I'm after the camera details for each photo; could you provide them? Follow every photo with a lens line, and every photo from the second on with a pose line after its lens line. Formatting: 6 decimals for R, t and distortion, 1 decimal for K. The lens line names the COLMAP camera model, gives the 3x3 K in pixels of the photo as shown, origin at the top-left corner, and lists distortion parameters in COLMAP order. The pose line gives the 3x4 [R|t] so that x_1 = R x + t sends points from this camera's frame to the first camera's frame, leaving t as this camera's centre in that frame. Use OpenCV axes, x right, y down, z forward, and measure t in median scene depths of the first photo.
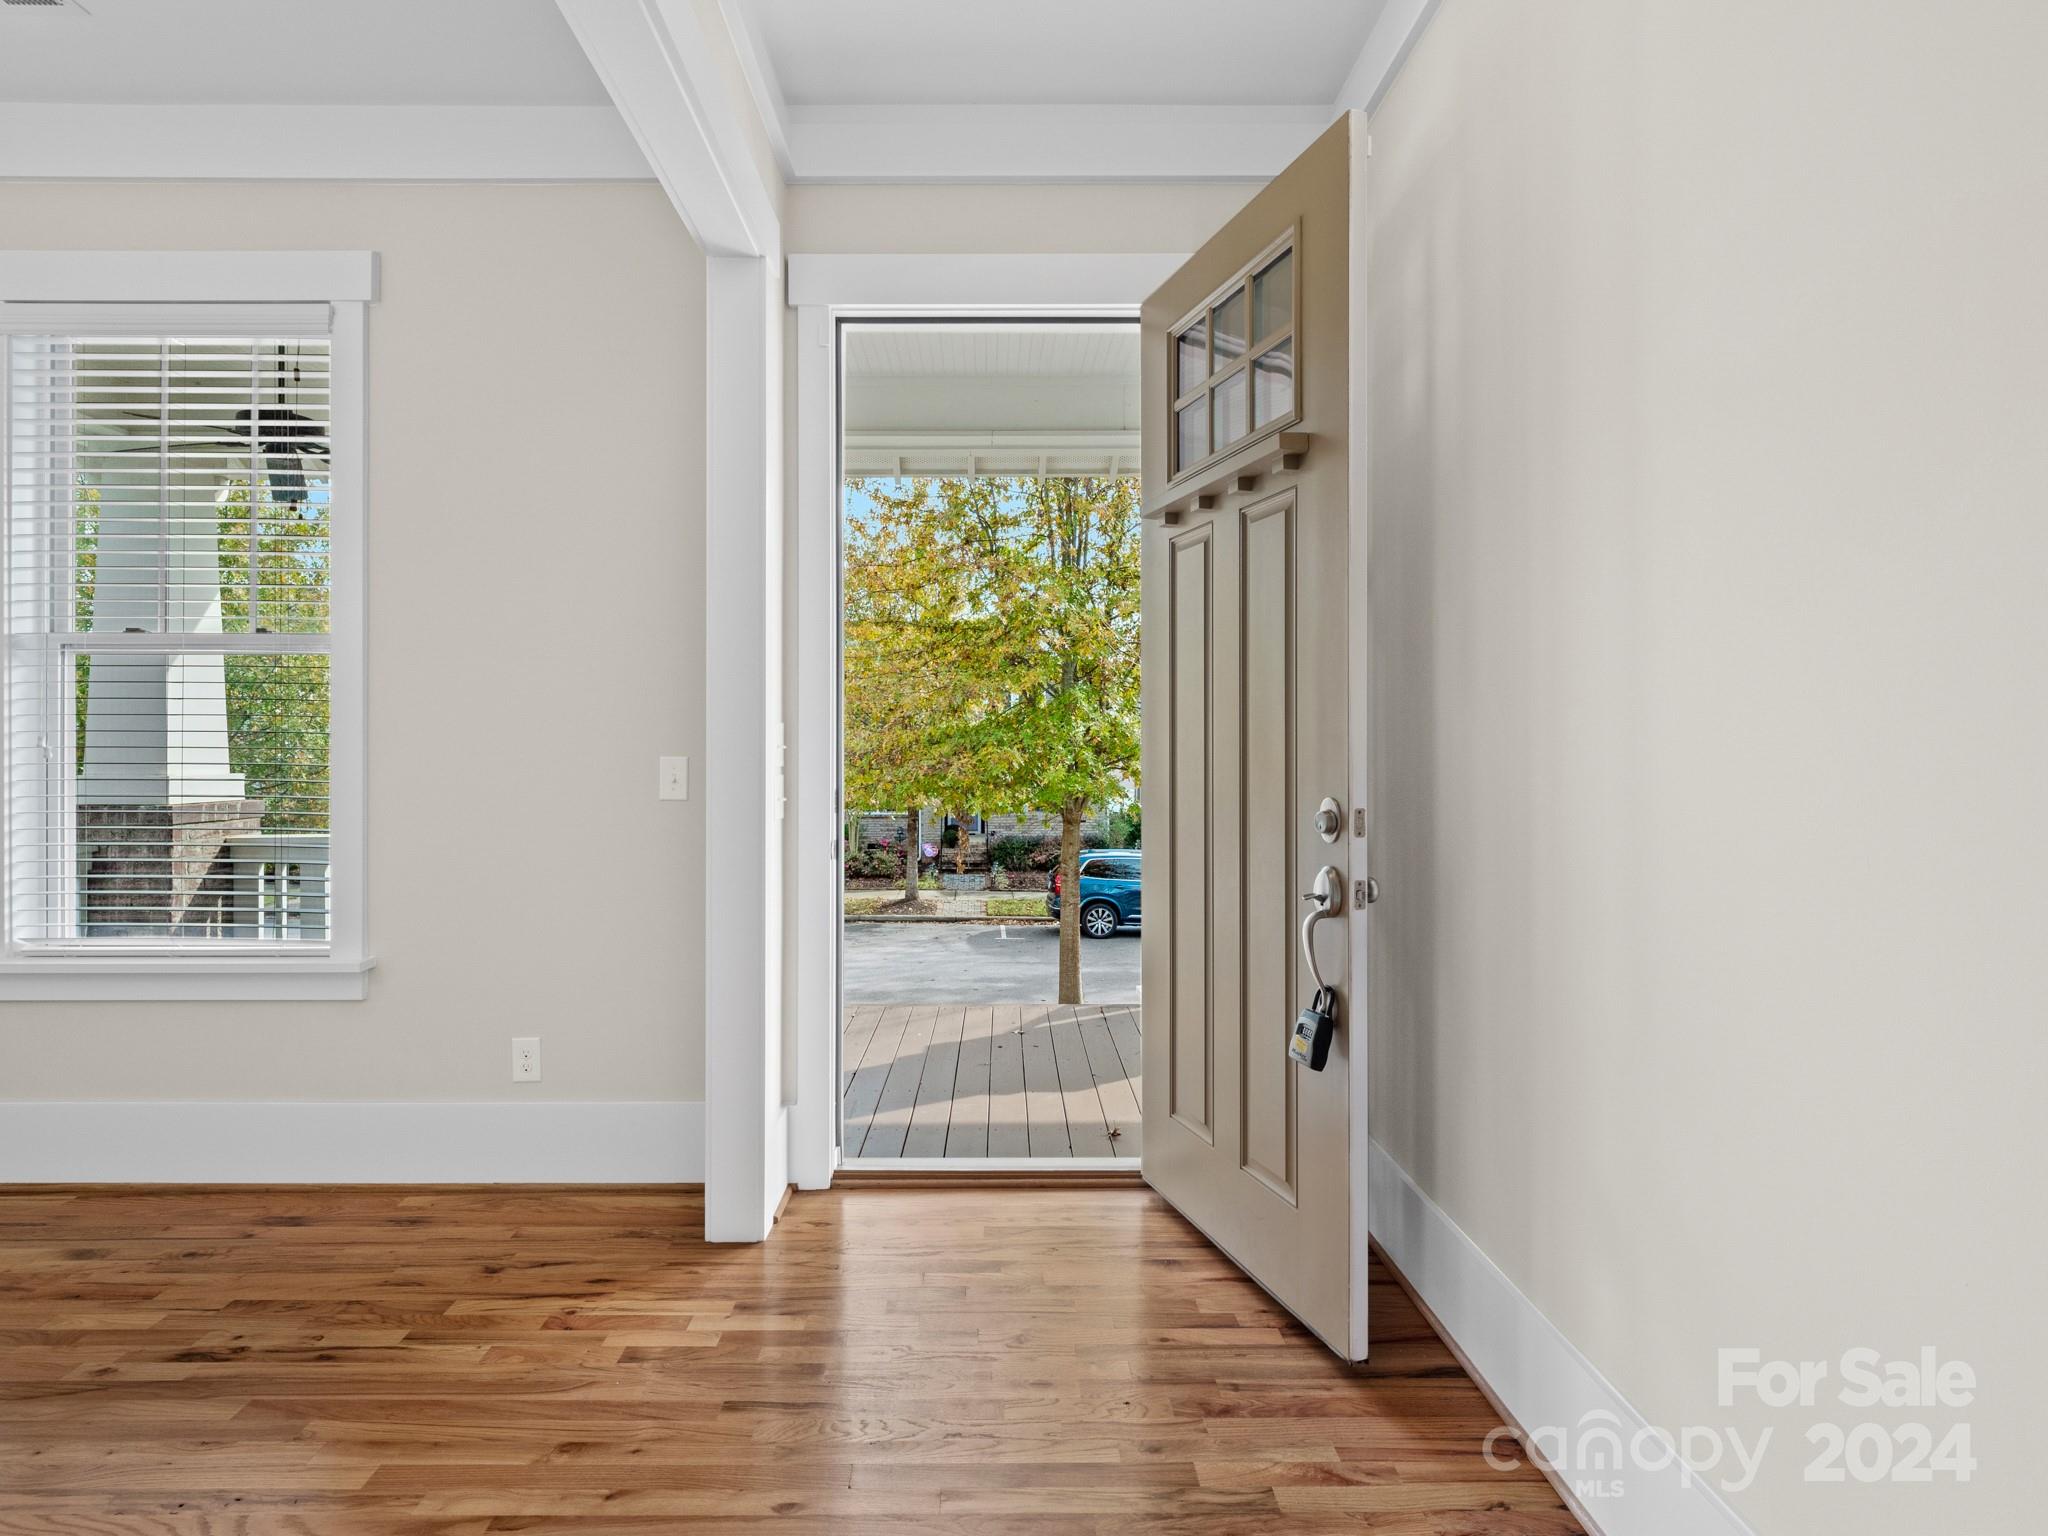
lens RADIAL K [[976.9, 0, 1019.9], [0, 976.9, 756.6], [0, 0, 1]] dist [0.001129, 0.000218]
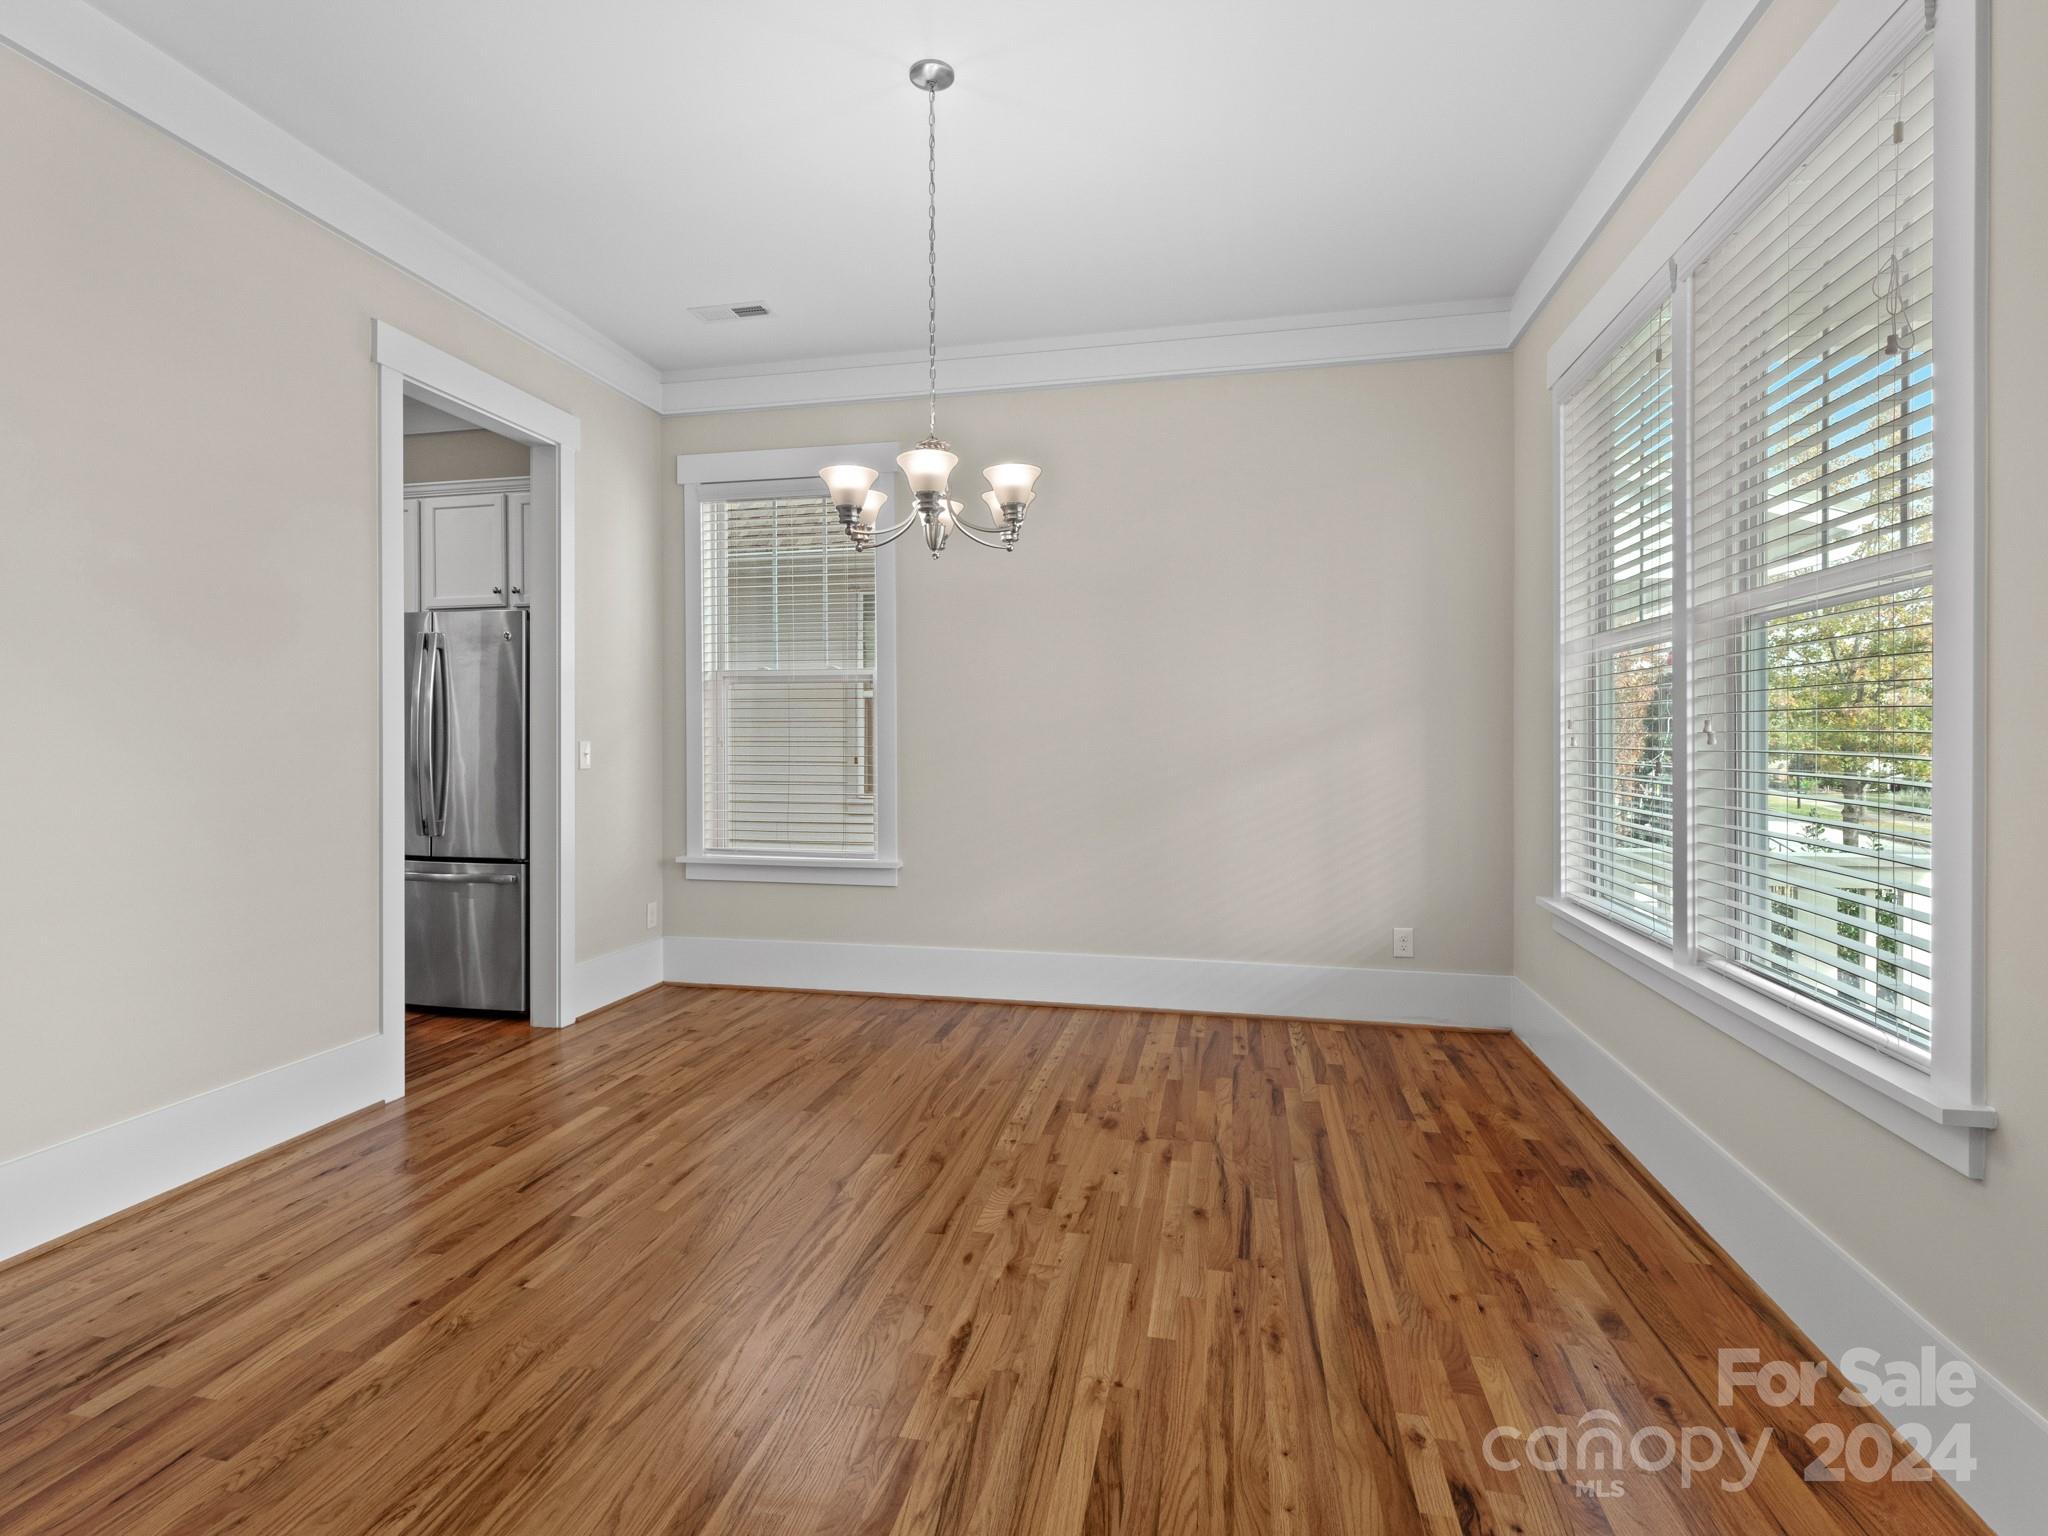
lens RADIAL K [[998.1, 0, 1010.1], [0, 998.1, 739.7], [0, 0, 1]] dist [0.001929, 0.000824]
pose [[-0.240843, -0.000185, -0.970564, 0.027172], [-0.001833, 0.999998, 0.000264, -0.004058], [0.970562, 0.001843, -0.240843, 0.726744]]
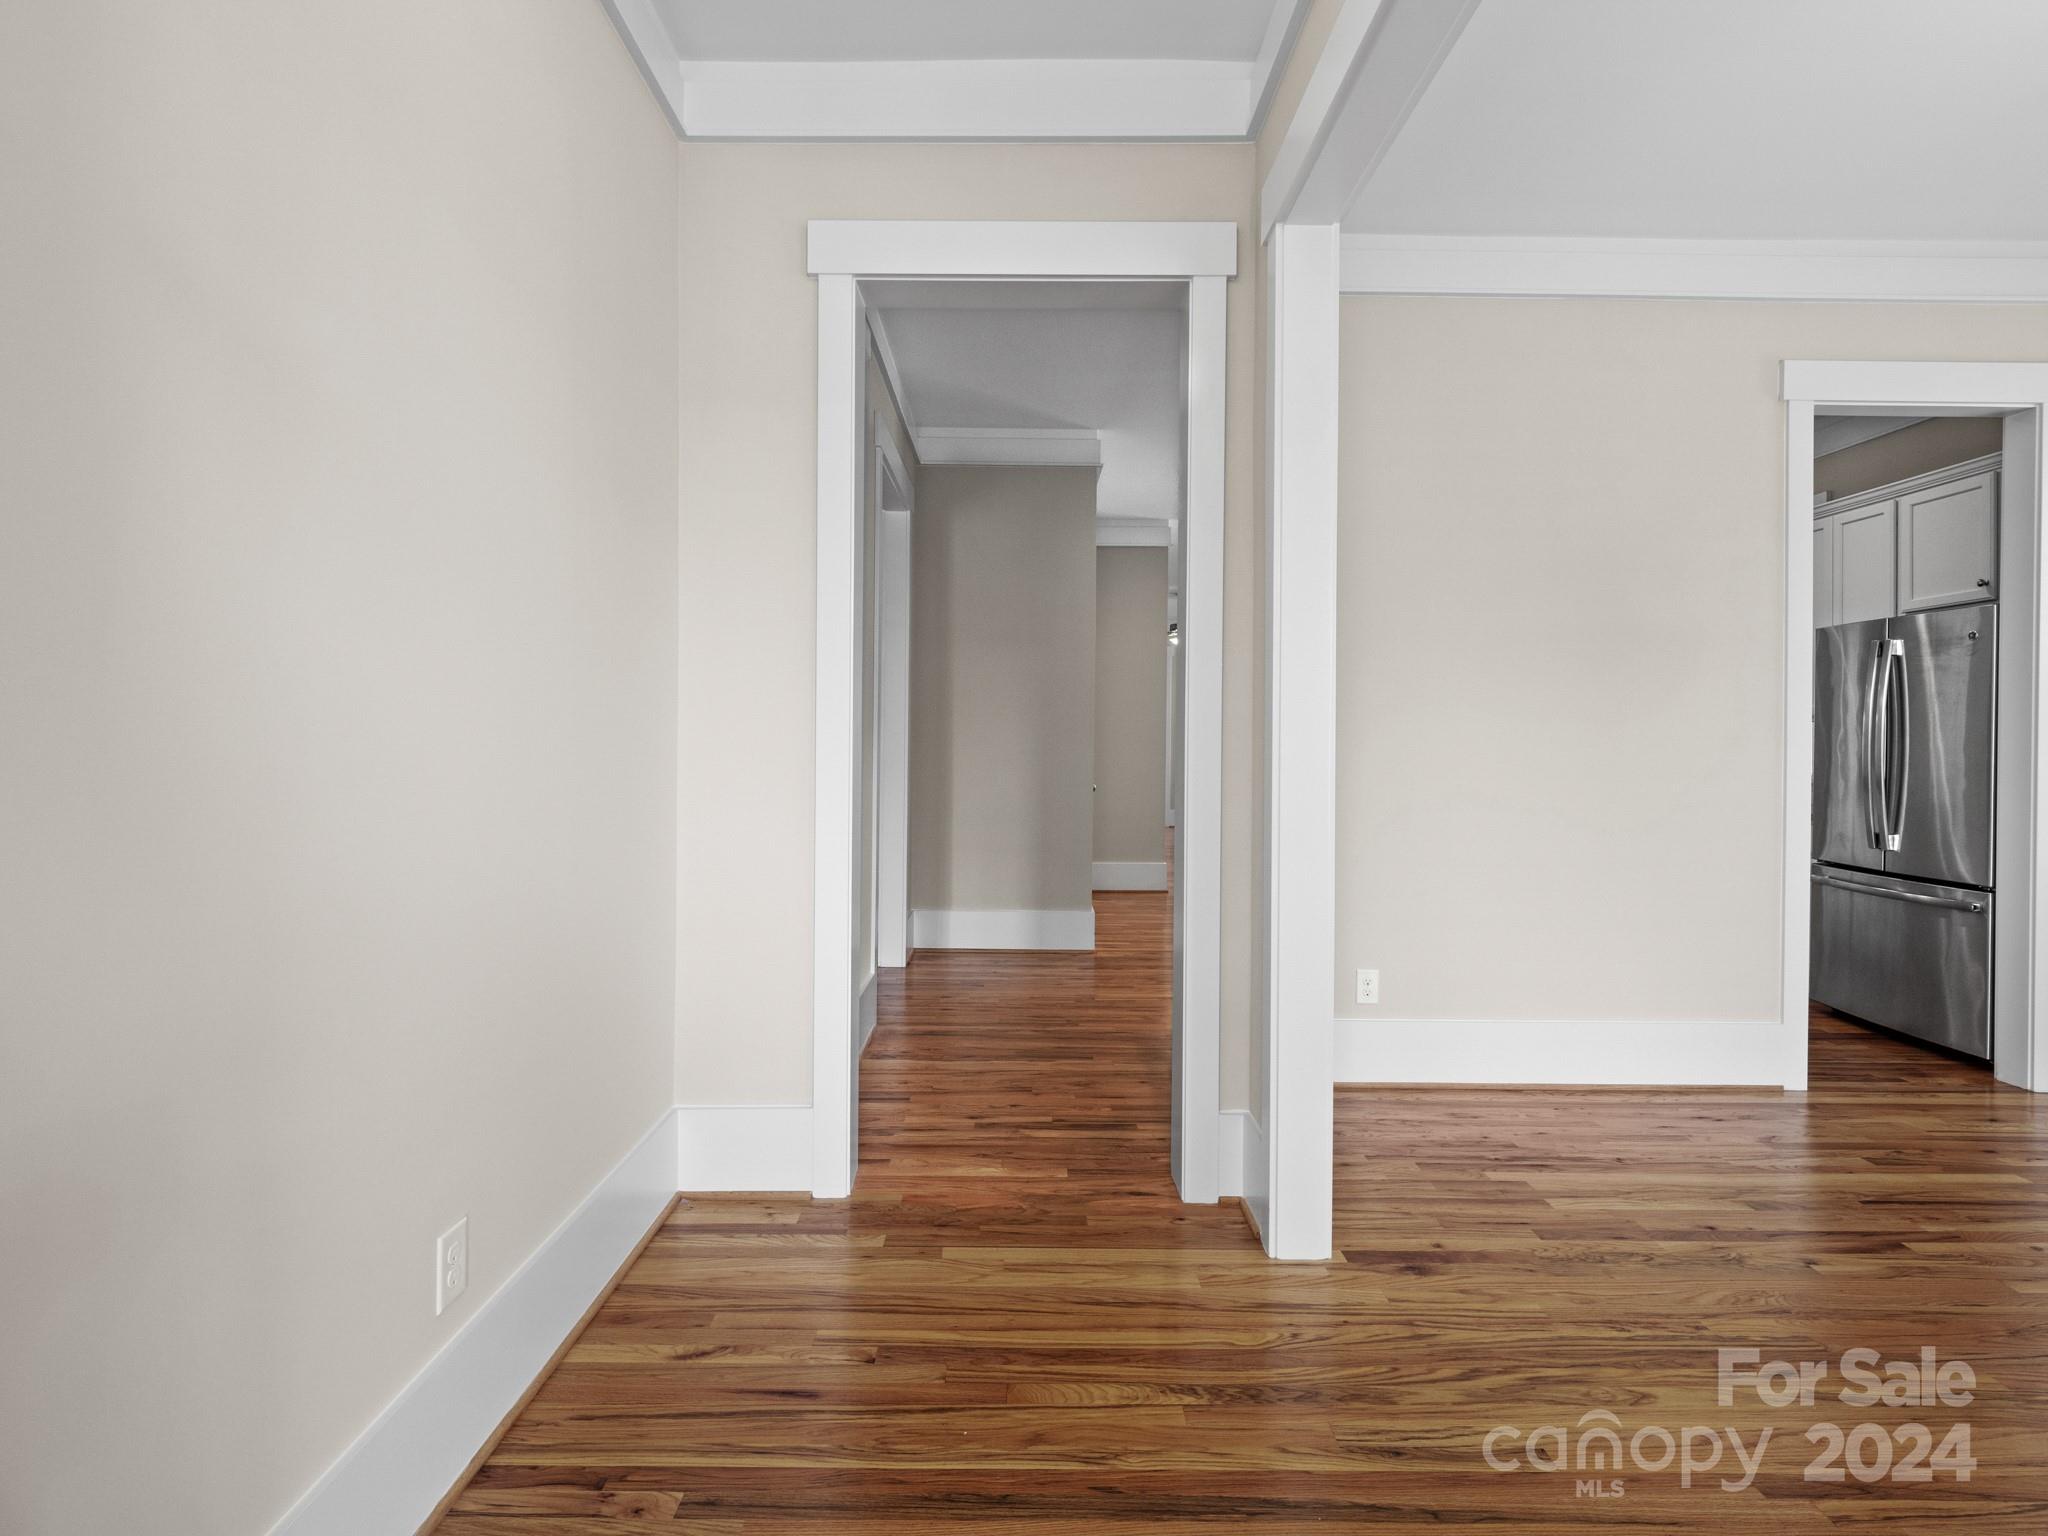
lens RADIAL K [[976.9, 0, 1019.9], [0, 976.9, 756.6], [0, 0, 1]] dist [0.001129, 0.000218]
pose [[-0.999701, -0.008317, 0.022974, -0.004037], [-0.007951, 0.999841, 0.015954, -0.006580], [-0.023103, 0.015766, -0.999609, 1.040486]]
